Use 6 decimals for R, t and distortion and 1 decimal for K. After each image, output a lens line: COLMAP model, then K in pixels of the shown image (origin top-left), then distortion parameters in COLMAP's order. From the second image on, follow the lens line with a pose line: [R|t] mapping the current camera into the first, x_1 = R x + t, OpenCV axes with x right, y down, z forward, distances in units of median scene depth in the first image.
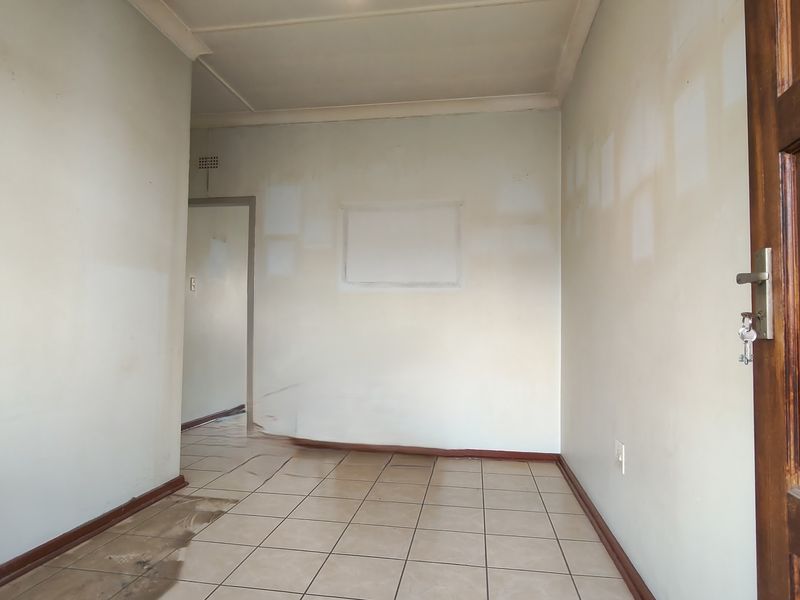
lens RADIAL K [[496.5, 0, 394.4], [0, 496.5, 299.5], [0, 0, 1]] dist [-0.007330, 0.004182]
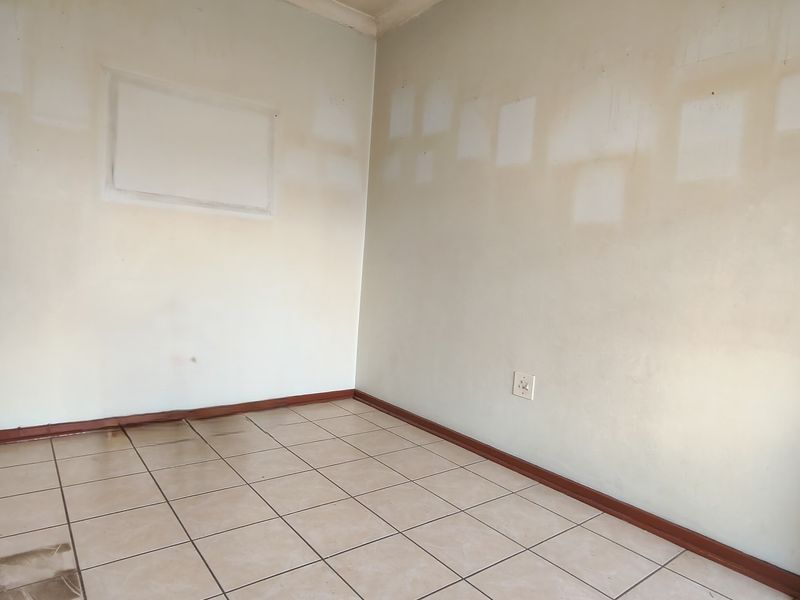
lens RADIAL K [[496.5, 0, 397.2], [0, 496.5, 300.5], [0, 0, 1]] dist [-0.007330, 0.004182]
pose [[0.685307, -0.015560, 0.728088, -0.424599], [-0.092397, 0.989835, 0.108121, 0.010102], [-0.722369, -0.141369, 0.676903, 0.310851]]
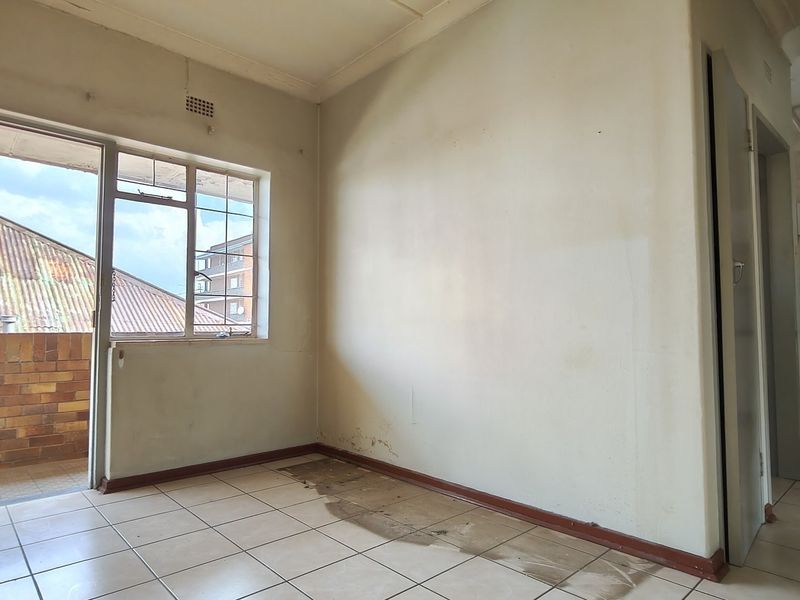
lens RADIAL K [[496.5, 0, 394.3], [0, 496.5, 300.8], [0, 0, 1]] dist [-0.007330, 0.004182]
pose [[-0.613140, -0.062754, -0.787478, 0.284537], [0.029903, 0.994282, -0.102517, 0.092294], [0.789408, -0.086405, -0.607757, 1.061467]]
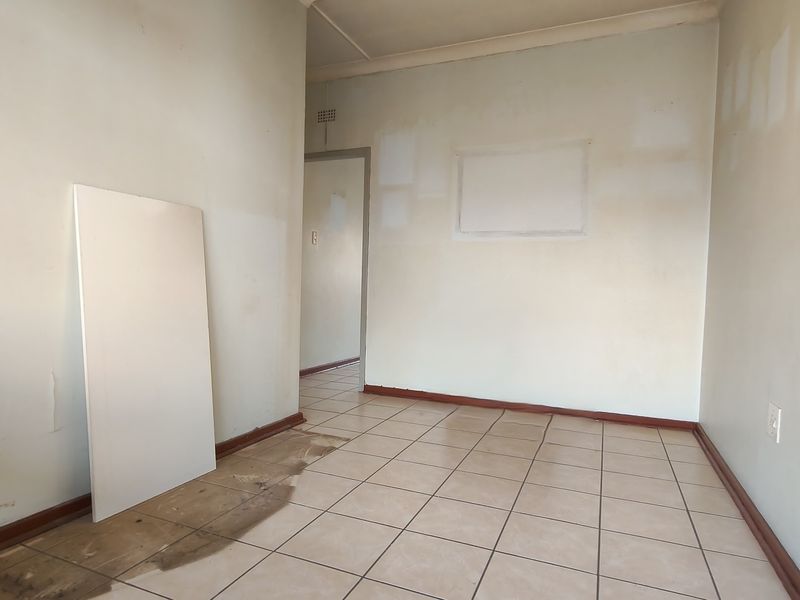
lens RADIAL K [[496.5, 0, 396.7], [0, 496.5, 300.5], [0, 0, 1]] dist [-0.007330, 0.004182]
pose [[0.971234, 0.021099, -0.237192, 0.019090], [-0.003036, 0.997083, 0.076261, 0.032331], [0.238109, -0.073347, 0.968465, 0.034067]]
